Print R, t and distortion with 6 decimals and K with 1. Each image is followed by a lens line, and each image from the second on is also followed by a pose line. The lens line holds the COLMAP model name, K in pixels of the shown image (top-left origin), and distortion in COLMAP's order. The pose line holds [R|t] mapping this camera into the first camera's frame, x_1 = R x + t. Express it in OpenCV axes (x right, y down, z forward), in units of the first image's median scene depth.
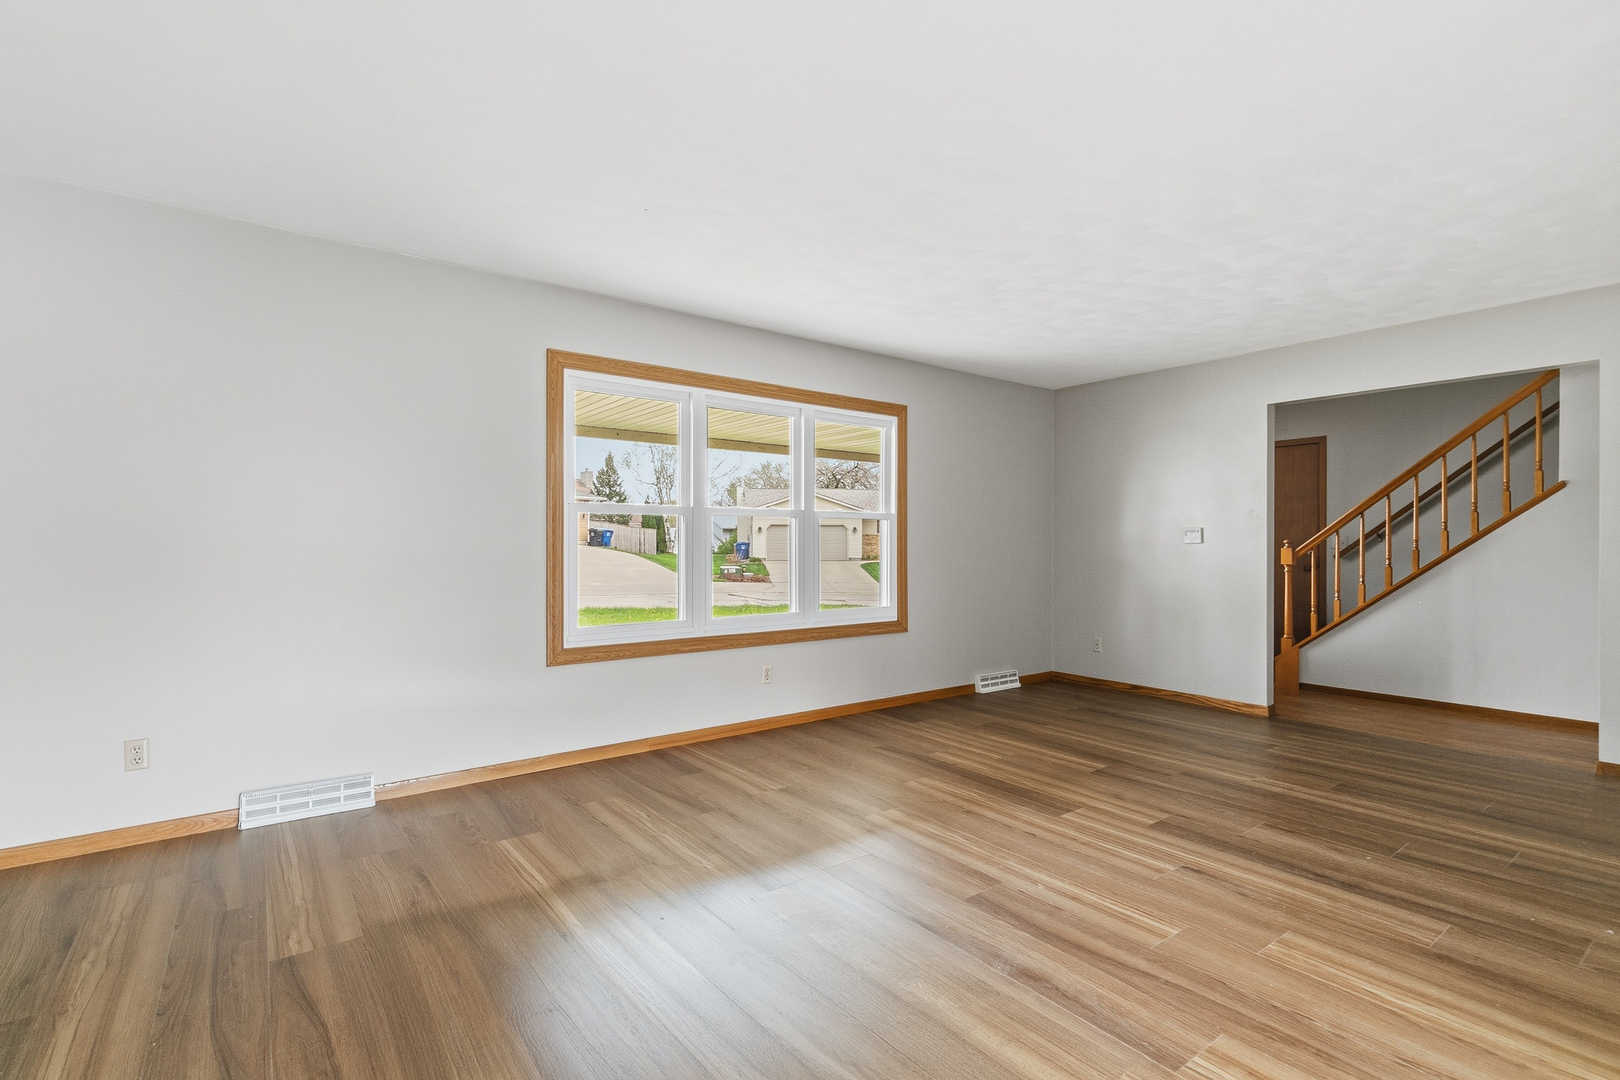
lens RADIAL K [[747.1, 0, 793.7], [0, 747.1, 535.4], [0, 0, 1]] dist [0.009594, 0.001167]
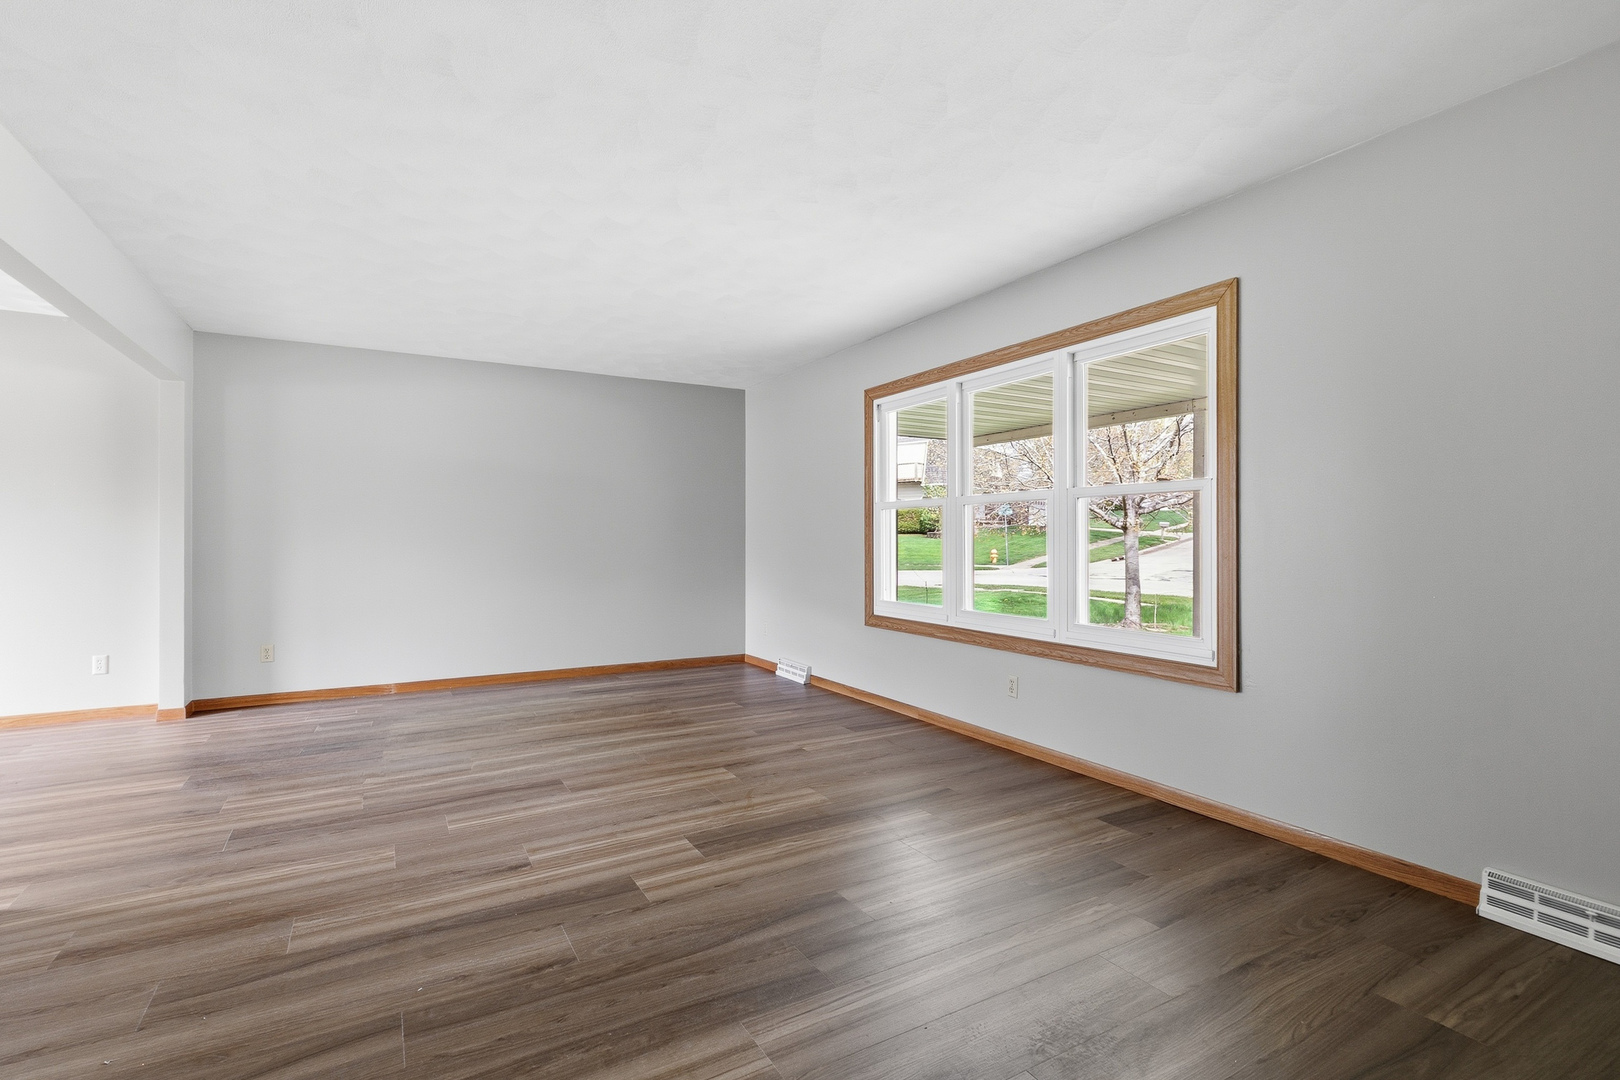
lens RADIAL K [[747.1, 0, 797.1], [0, 747.1, 538.5], [0, 0, 1]] dist [0.009594, 0.001167]
pose [[-0.125237, 0.003084, -0.992122, 1.214767], [0.011686, 0.999930, 0.001633, 0.017874], [0.992058, -0.011390, -0.125265, 1.242172]]
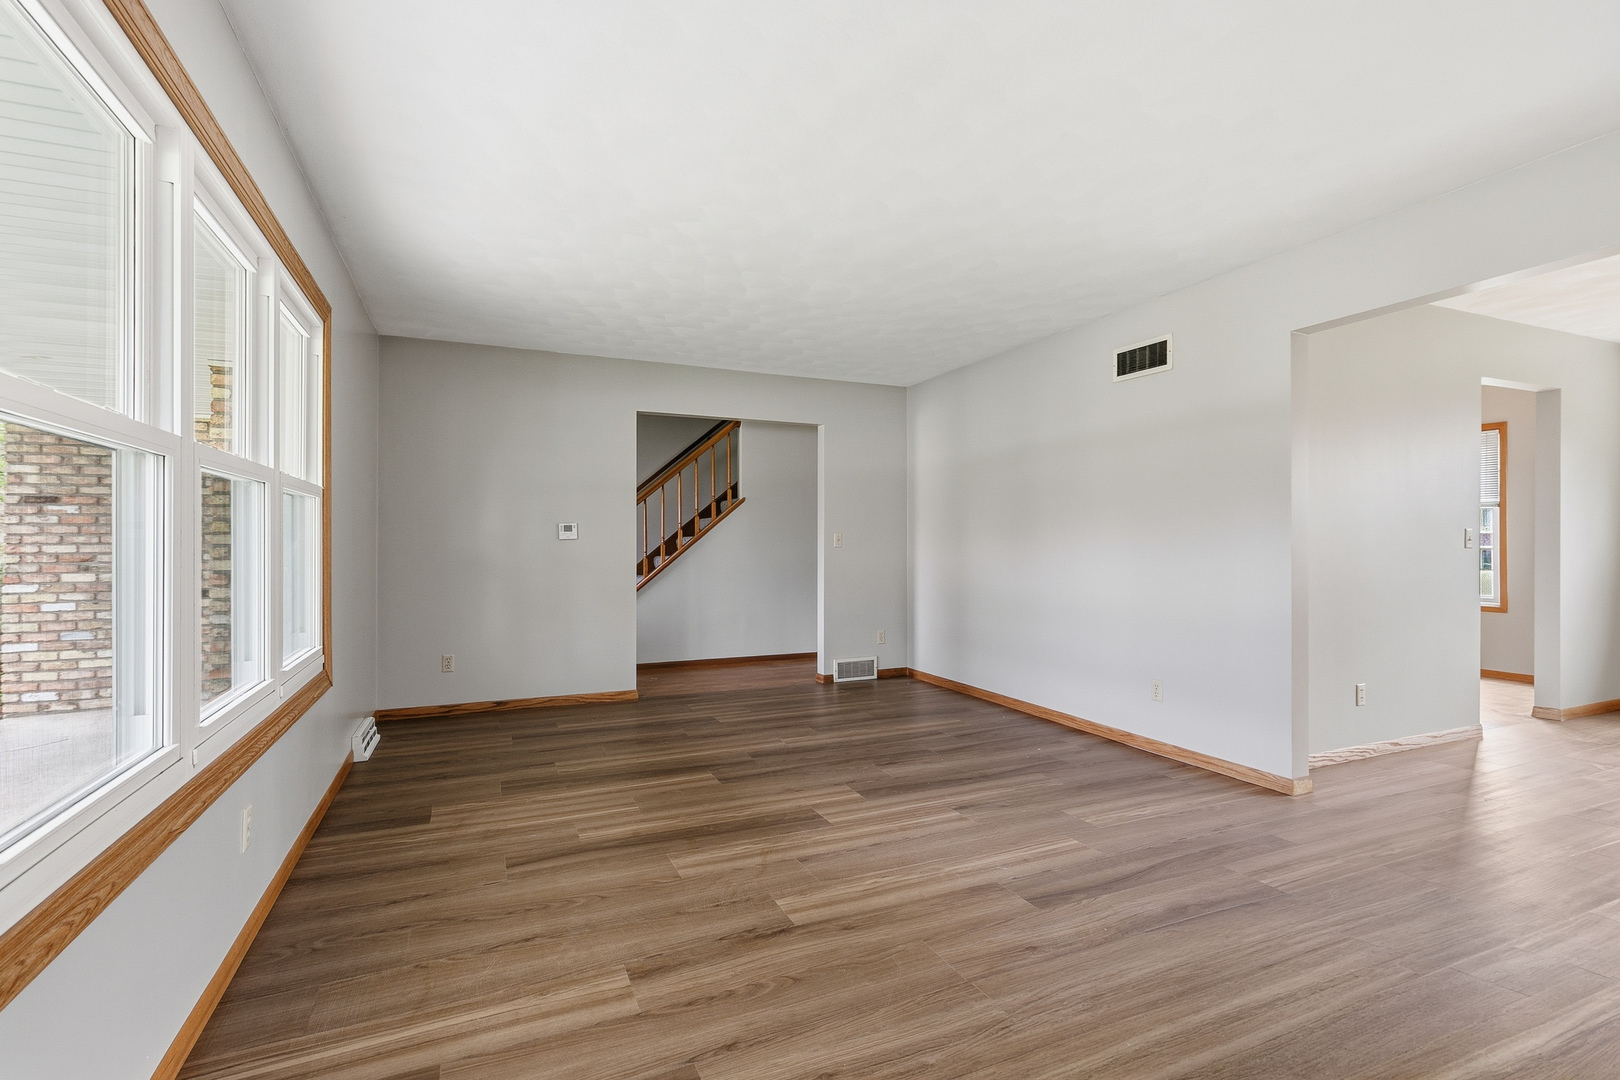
lens RADIAL K [[747.1, 0, 809.9], [0, 747.1, 544.7], [0, 0, 1]] dist [0.009594, 0.001167]
pose [[0.210511, -0.004573, 0.977581, -0.584132], [-0.010162, 0.999925, 0.006866, 0.011904], [-0.977539, -0.011380, 0.210449, 0.825864]]
